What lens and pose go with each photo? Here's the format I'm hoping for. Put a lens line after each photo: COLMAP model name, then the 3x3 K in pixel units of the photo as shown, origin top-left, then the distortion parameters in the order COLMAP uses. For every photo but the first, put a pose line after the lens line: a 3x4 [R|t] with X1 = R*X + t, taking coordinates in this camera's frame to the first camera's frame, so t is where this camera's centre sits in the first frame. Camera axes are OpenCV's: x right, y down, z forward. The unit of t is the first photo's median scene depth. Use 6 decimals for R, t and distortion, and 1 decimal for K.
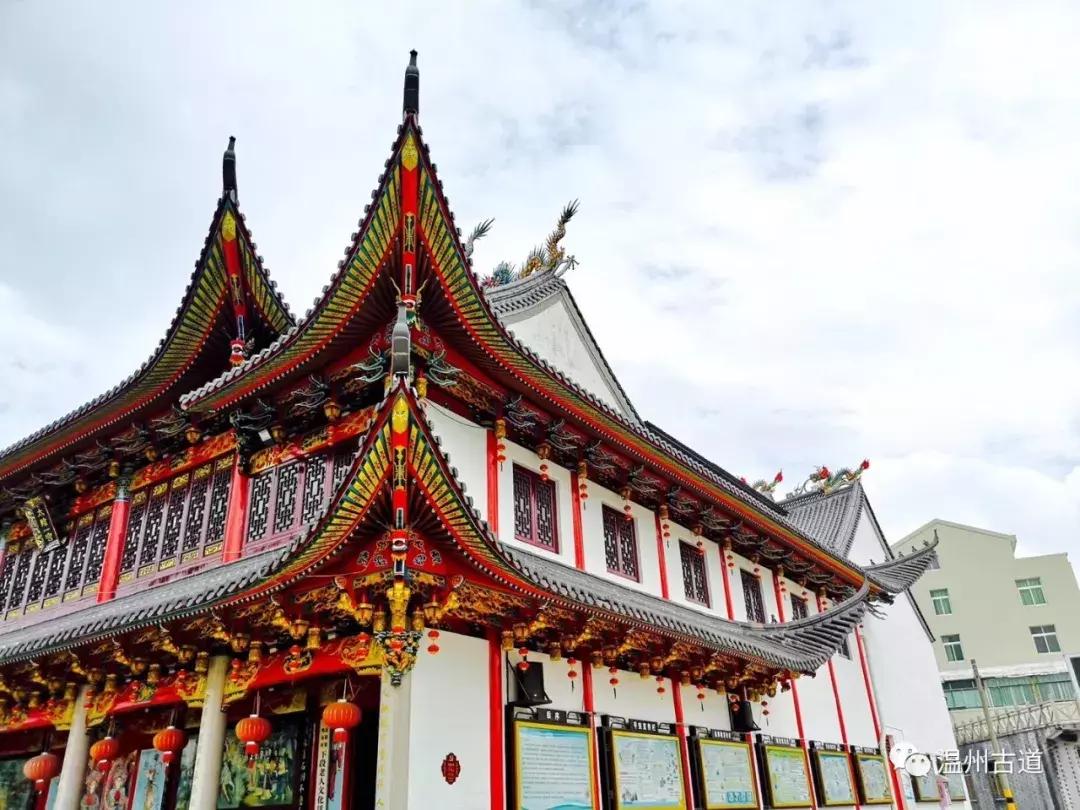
lens RADIAL K [[840.6, 0, 539.9], [0, 840.6, 407.4], [0, 0, 1]] dist [0.014055, -0.012483]
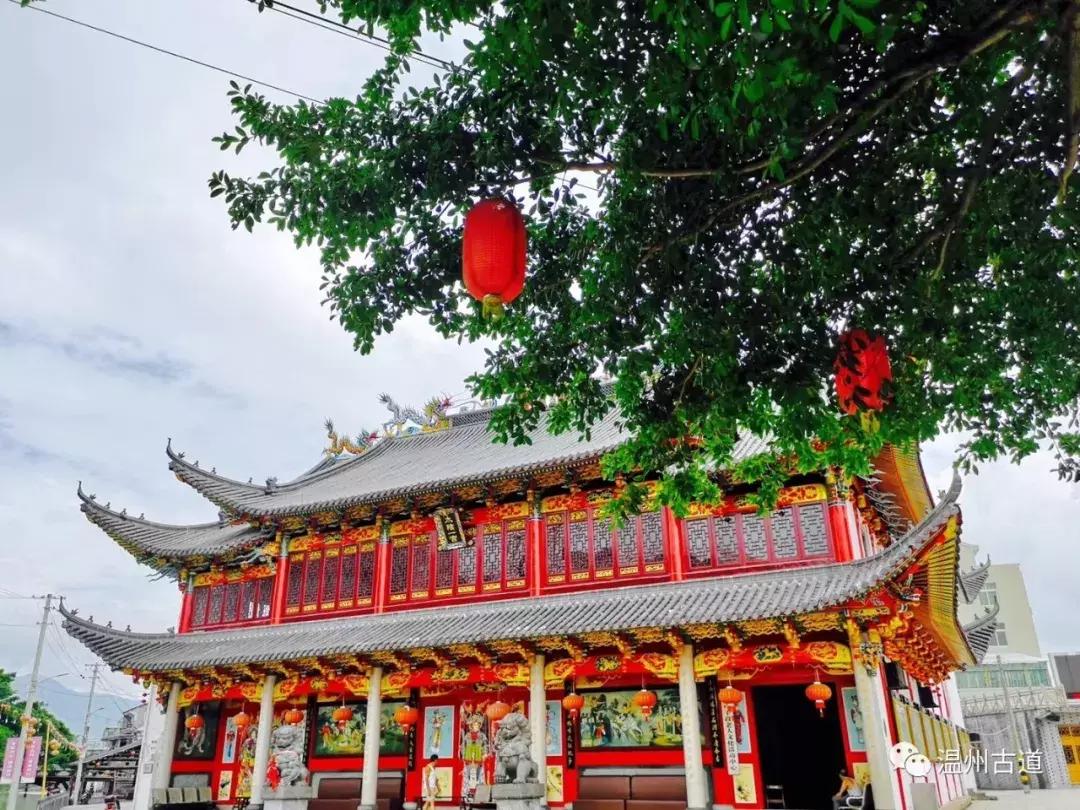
lens RADIAL K [[840.6, 0, 539.4], [0, 840.6, 402.6], [0, 0, 1]] dist [0.014055, -0.012483]
pose [[0.990582, 0.083123, 0.108799, -0.683100], [-0.087521, 0.995502, 0.036283, -0.131439], [-0.105294, -0.045464, 0.993401, -0.347687]]
